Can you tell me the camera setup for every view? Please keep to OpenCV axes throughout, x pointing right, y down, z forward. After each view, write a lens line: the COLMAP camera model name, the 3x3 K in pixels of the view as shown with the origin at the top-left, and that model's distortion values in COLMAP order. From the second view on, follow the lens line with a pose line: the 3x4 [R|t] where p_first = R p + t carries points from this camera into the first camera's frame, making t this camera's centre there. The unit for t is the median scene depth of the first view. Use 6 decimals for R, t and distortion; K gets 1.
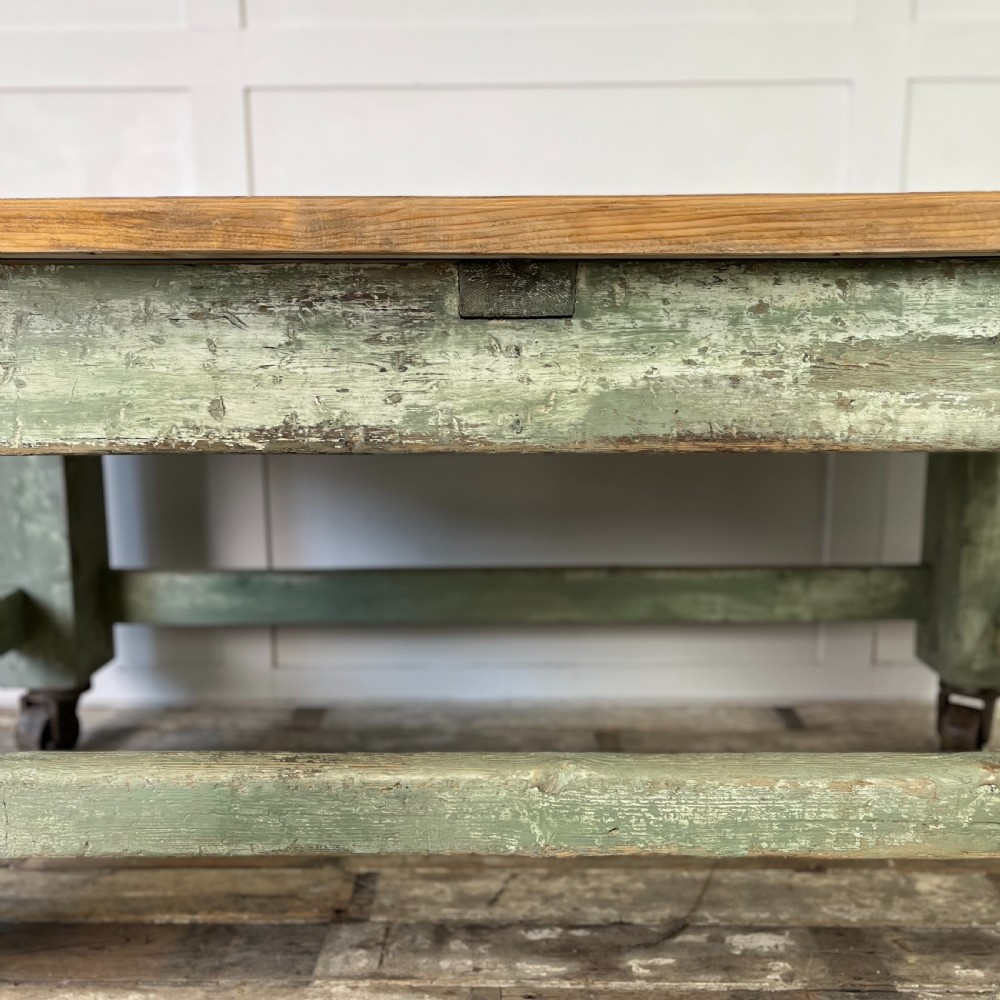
lens RADIAL K [[1023.6, 0, 500.0], [0, 1023.6, 500.0], [0, 0, 1]] dist [0.018504, -0.004661]
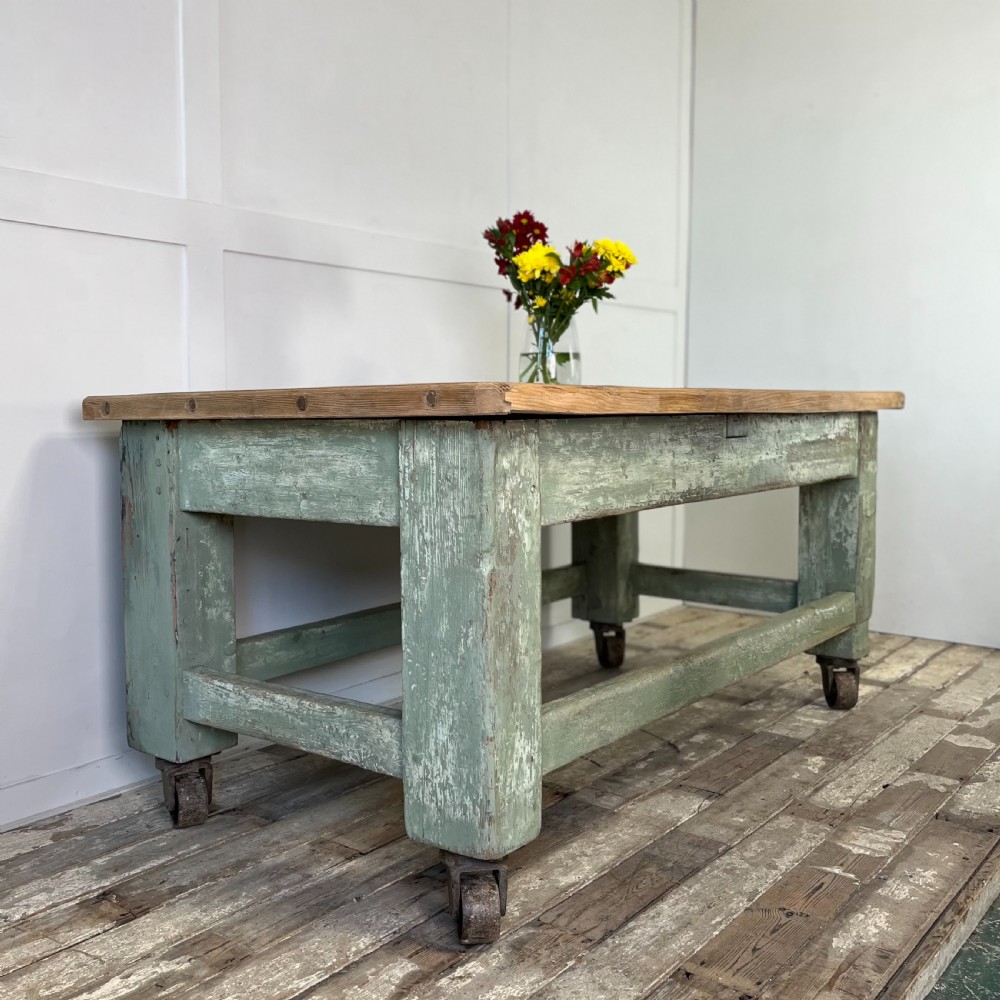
lens RADIAL K [[1068.9, 0, 471.9], [0, 1068.9, 461.6], [0, 0, 1]] dist [0.011430, 0.010148]
pose [[0.613551, -0.039152, 0.788684, -2.220595], [0.130343, 0.990091, -0.052249, -0.073104], [-0.778823, 0.134857, 0.612575, -0.011268]]
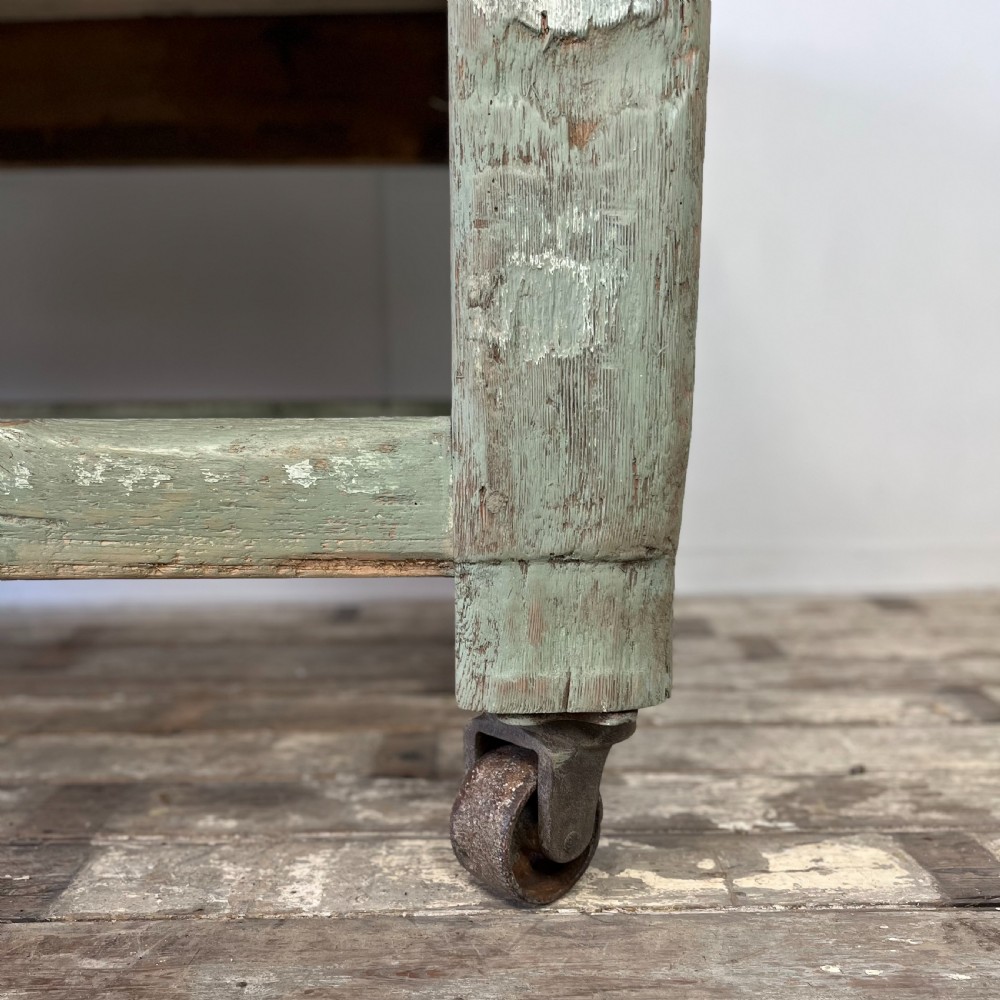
lens RADIAL K [[1020.2, 0, 499.6], [0, 1020.2, 633.4], [0, 0, 1]] dist [0.022594, -0.012564]
pose [[0.999594, -0.007696, 0.027438, 0.803698], [0.005720, 0.997432, 0.071388, 0.360838], [-0.027917, -0.071202, 0.997071, 0.398731]]
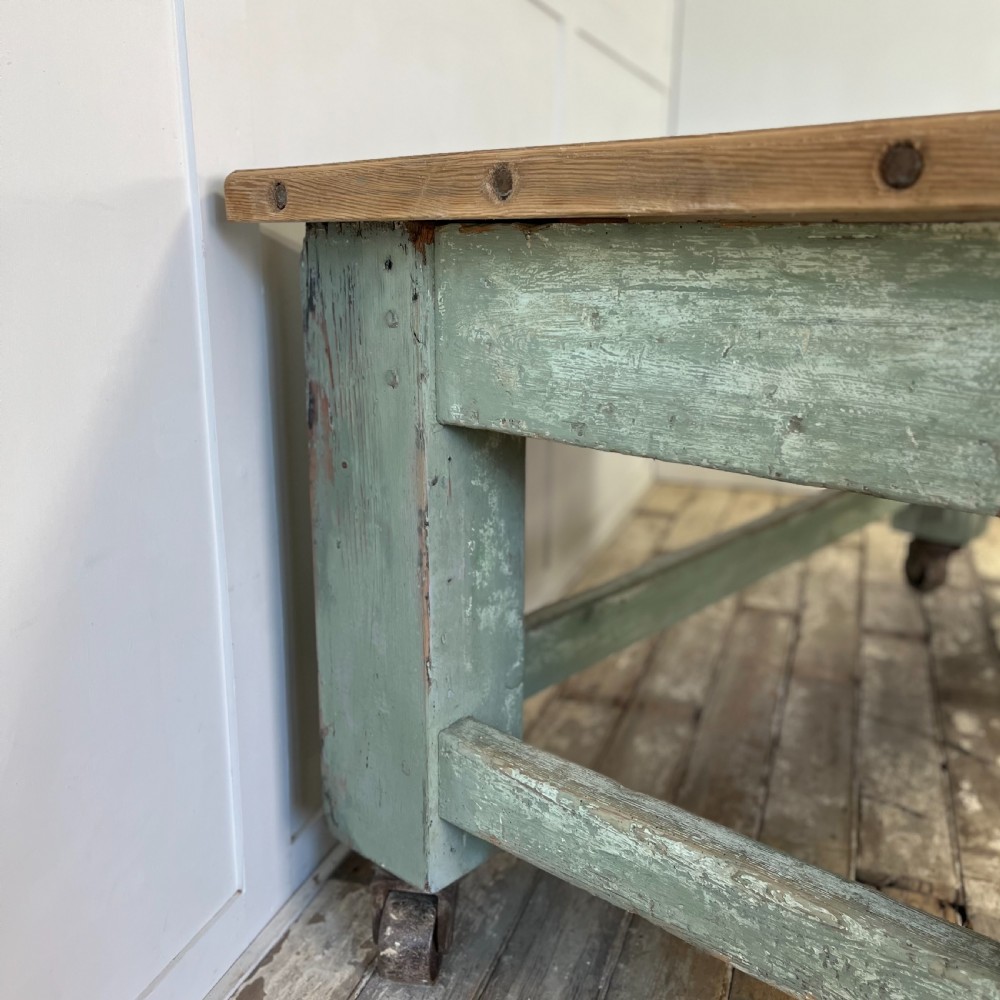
lens RADIAL K [[1006.7, 0, 500.4], [0, 1006.7, 515.4], [0, 0, 1]] dist [0.031063, -0.037157]
pose [[0.656110, -0.190957, 0.730106, -1.571951], [0.106480, 0.981203, 0.160942, -0.225545], [-0.747115, -0.027854, 0.664111, 1.084827]]
